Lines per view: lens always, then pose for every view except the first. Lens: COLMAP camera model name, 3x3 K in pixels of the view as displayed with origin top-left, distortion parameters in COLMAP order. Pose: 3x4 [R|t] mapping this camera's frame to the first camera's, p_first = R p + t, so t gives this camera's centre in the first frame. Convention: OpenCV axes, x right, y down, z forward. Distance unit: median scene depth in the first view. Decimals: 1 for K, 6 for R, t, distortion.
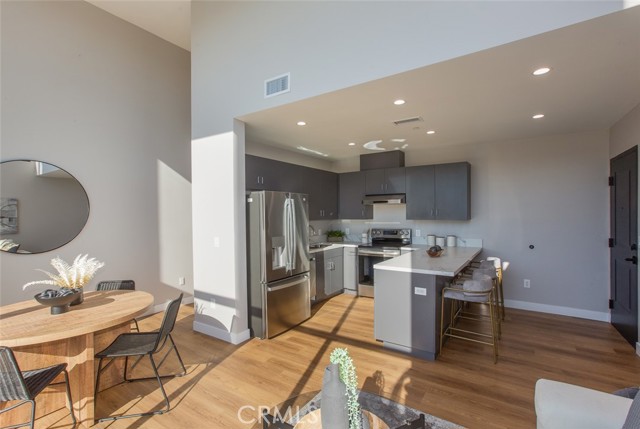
lens RADIAL K [[295.3, 0, 324.7], [0, 295.3, 218.3], [0, 0, 1]] dist [0.009598, 0.001787]
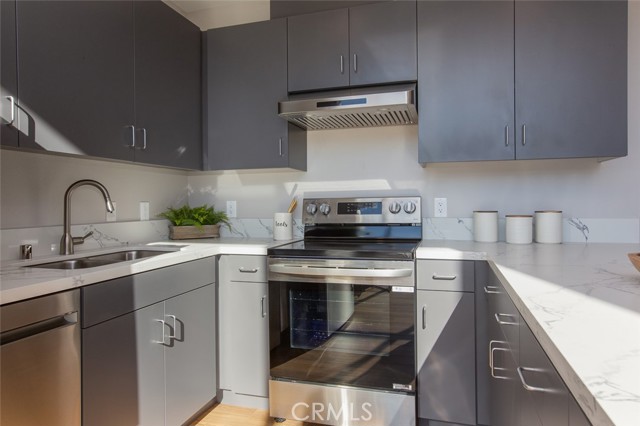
lens RADIAL K [[417.2, 0, 320.7], [0, 417.2, 209.5], [0, 0, 1]] dist [-0.004488, 0.005307]
pose [[0.959195, -0.002764, 0.282731, 0.042600], [0.001882, 0.999992, 0.003388, 0.047881], [-0.282739, -0.002718, 0.959193, 0.543117]]
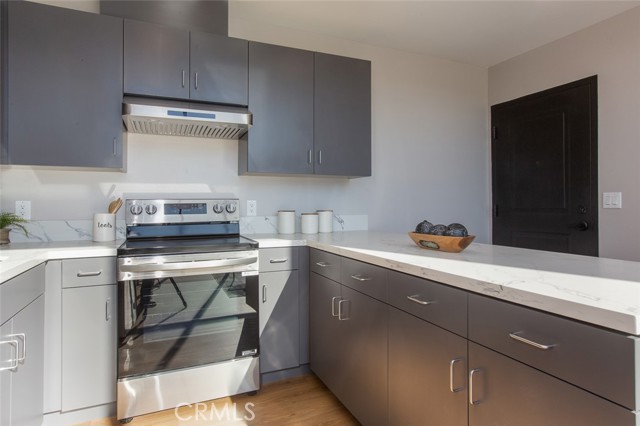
lens RADIAL K [[370.4, 0, 319.6], [0, 370.4, 210.9], [0, 0, 1]] dist [-0.014970, 0.001945]
pose [[0.541988, -0.005689, 0.840367, -0.080662], [0.004584, 0.999982, 0.003813, 0.049779], [-0.840374, 0.001785, 0.542004, 0.589507]]
